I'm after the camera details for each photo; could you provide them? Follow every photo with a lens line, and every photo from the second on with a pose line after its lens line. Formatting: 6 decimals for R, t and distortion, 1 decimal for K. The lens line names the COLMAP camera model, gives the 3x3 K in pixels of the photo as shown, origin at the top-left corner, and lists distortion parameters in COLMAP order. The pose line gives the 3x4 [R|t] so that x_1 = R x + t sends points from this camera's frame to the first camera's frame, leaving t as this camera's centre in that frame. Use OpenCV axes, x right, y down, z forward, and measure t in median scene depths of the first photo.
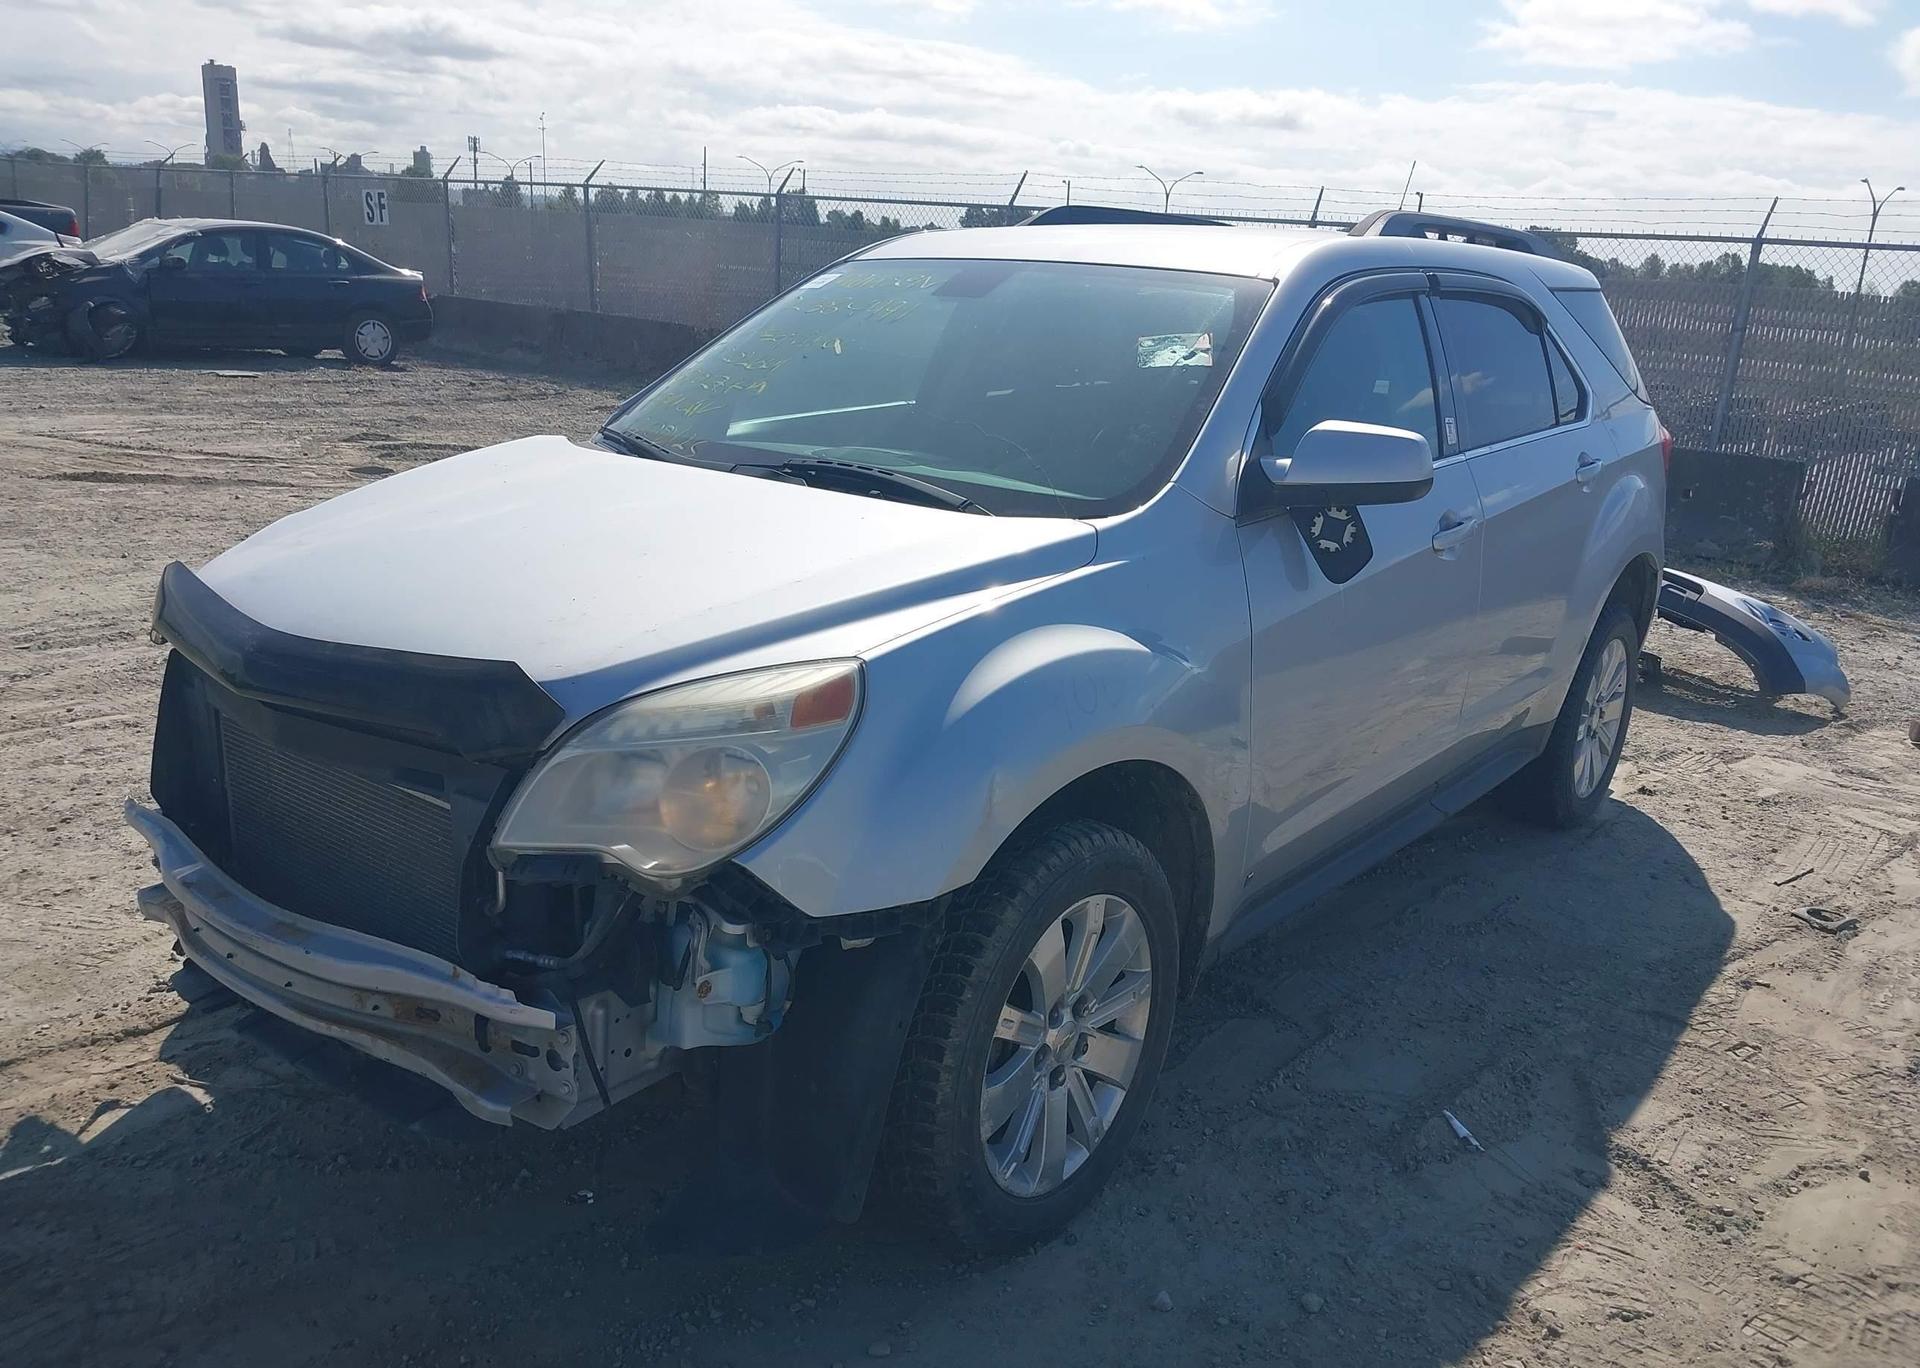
lens RADIAL K [[1594.7, 0, 960.0], [0, 1594.7, 684.0], [0, 0, 1]] dist [0.014772, -0.015790]
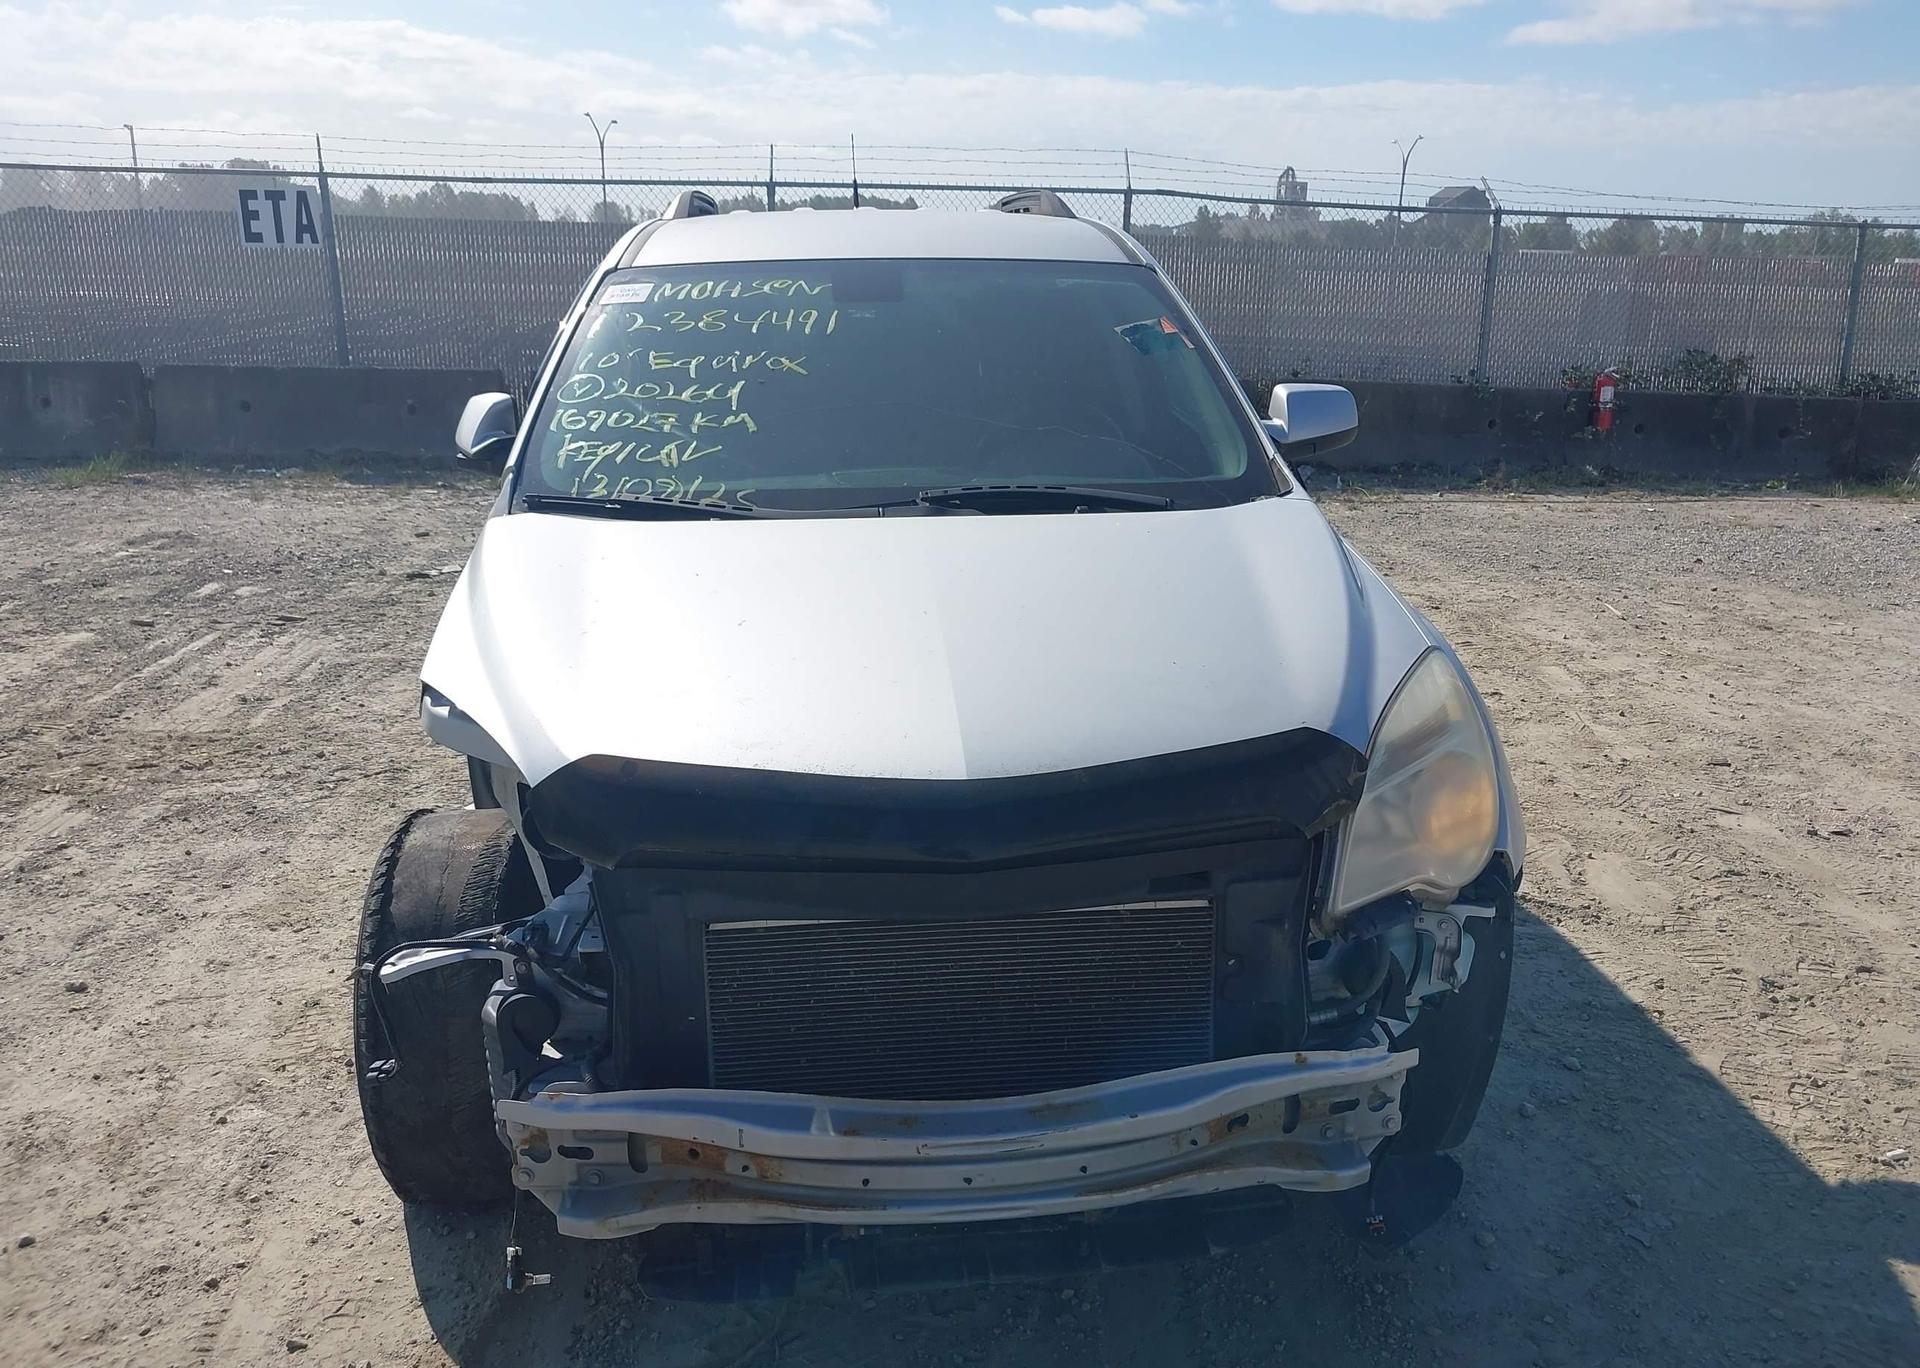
lens RADIAL K [[1611.3, 0, 965.4], [0, 1611.3, 681.2], [0, 0, 1]] dist [0.038881, -0.032907]
pose [[0.702964, -0.238719, 0.669966, -0.767397], [0.214351, 0.969299, 0.120468, -0.144721], [-0.678155, 0.058923, 0.732553, 0.301377]]
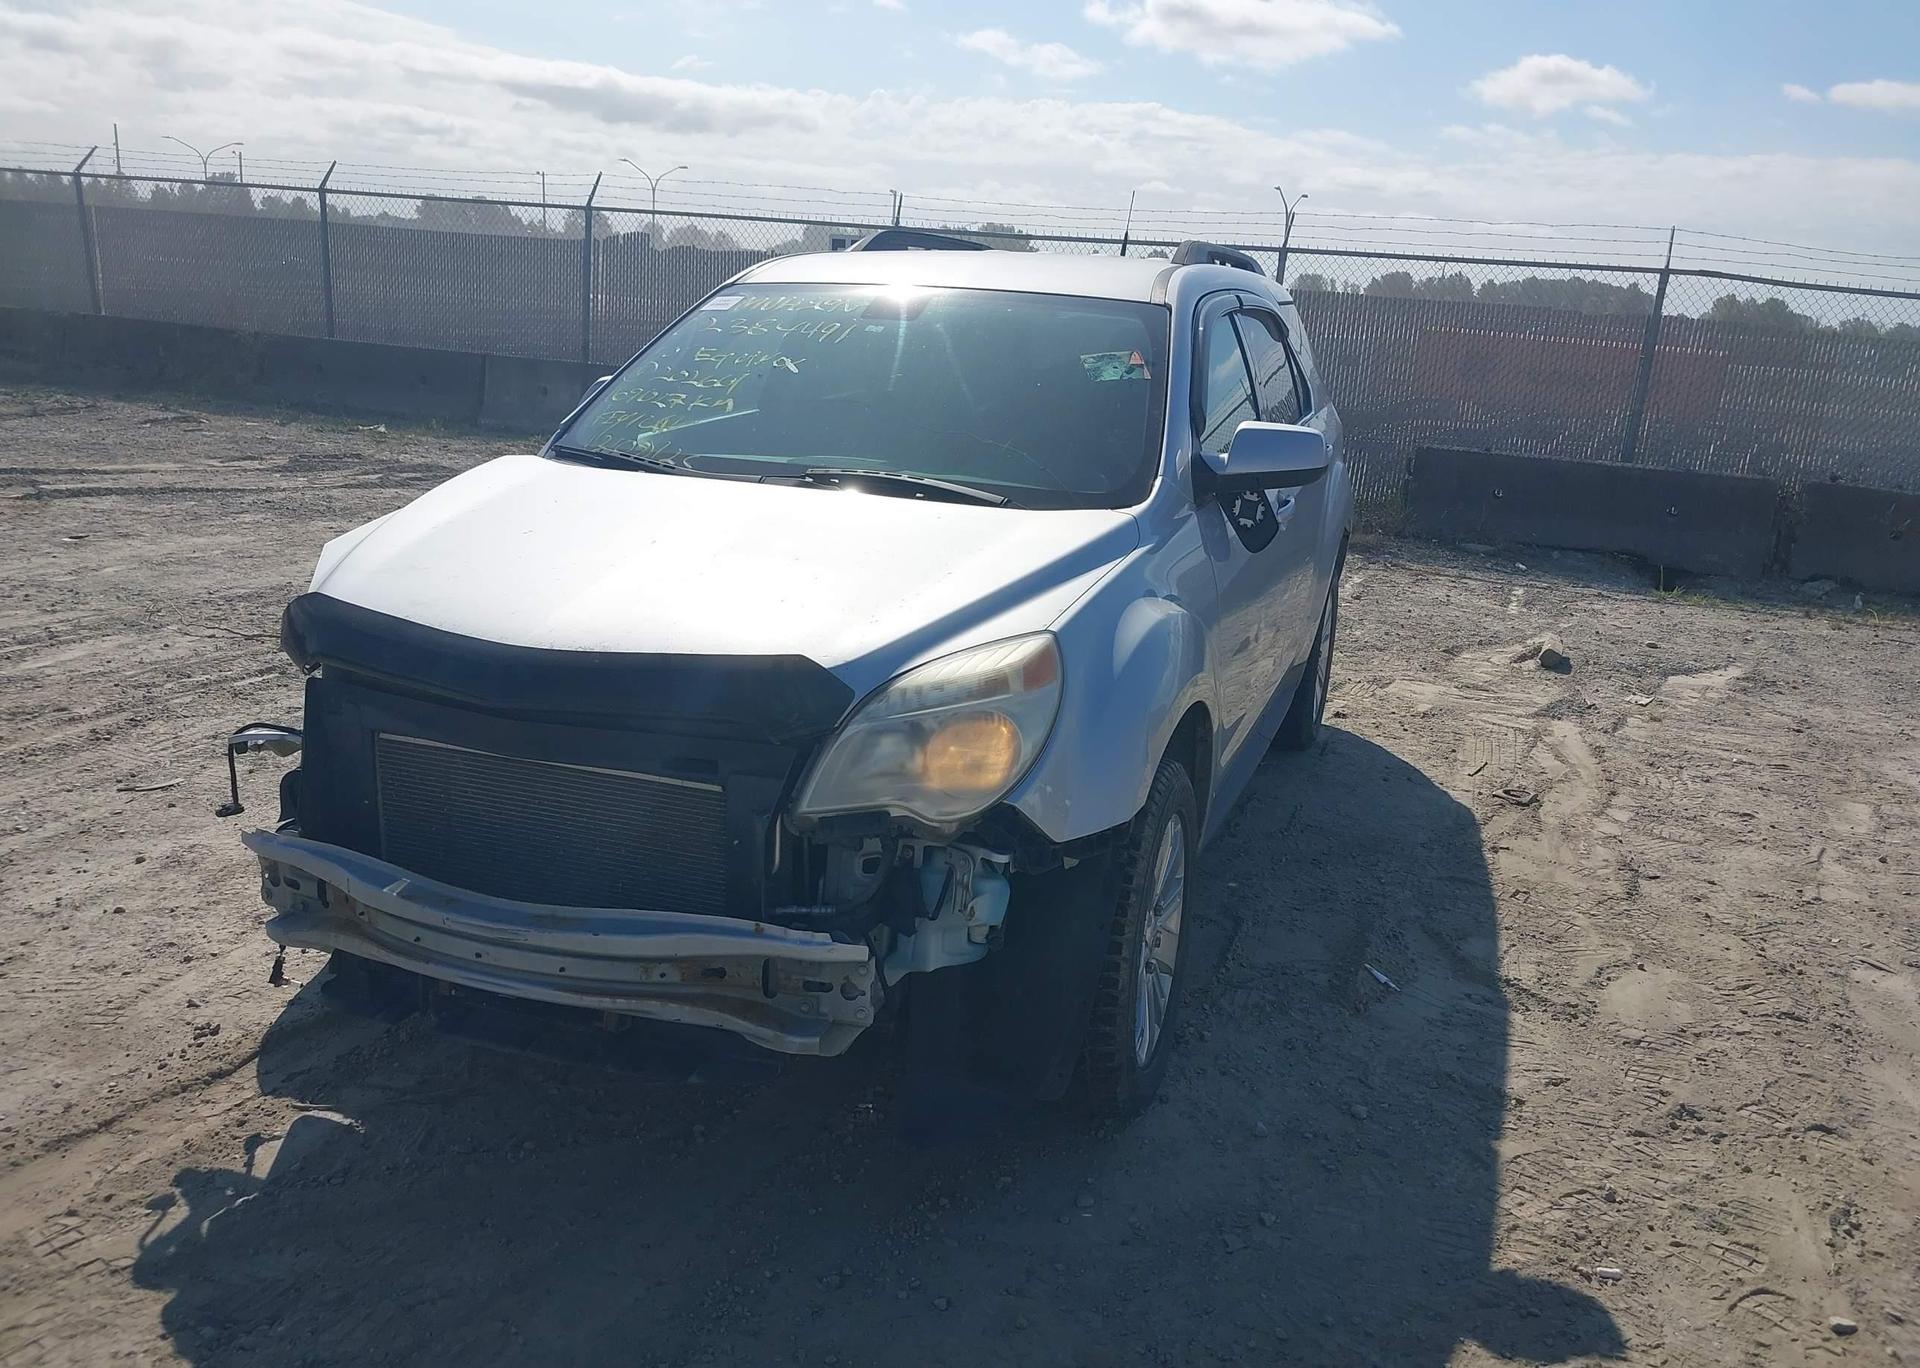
lens RADIAL K [[1611.3, 0, 965.4], [0, 1611.3, 681.2], [0, 0, 1]] dist [0.038881, -0.032907]
pose [[0.940589, -0.083443, 0.329135, -0.396328], [0.083101, 0.996426, 0.015133, -0.001359], [-0.329222, 0.013118, 0.944161, -0.105444]]
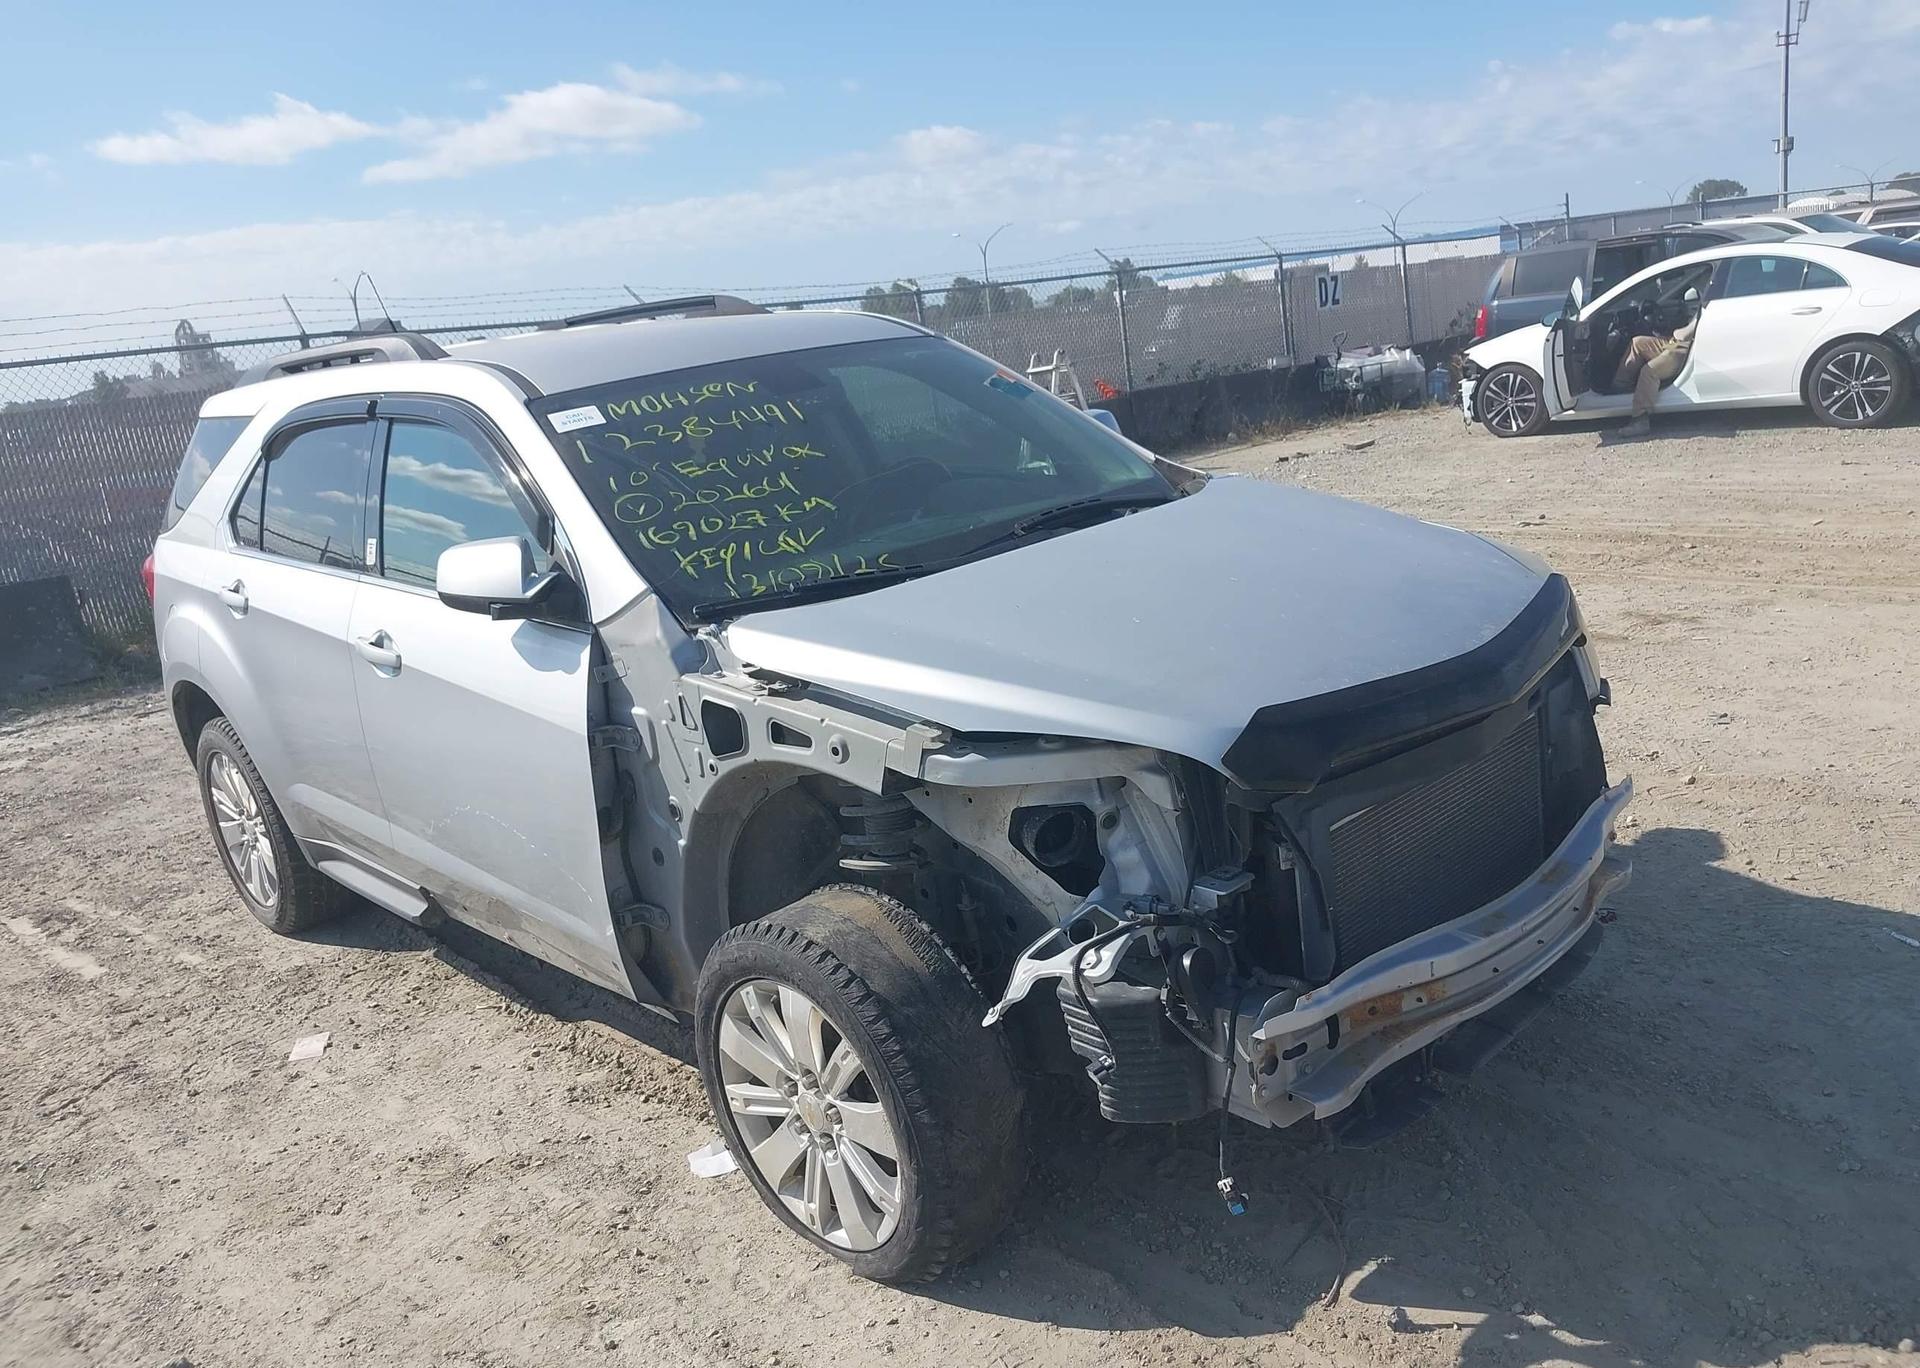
lens RADIAL K [[1611.3, 0, 965.4], [0, 1611.3, 681.2], [0, 0, 1]] dist [0.038881, -0.032907]
pose [[0.098162, -0.299937, 0.948895, -1.204358], [0.380692, 0.892294, 0.242664, -0.330363], [-0.919477, 0.337416, 0.201773, 0.861795]]
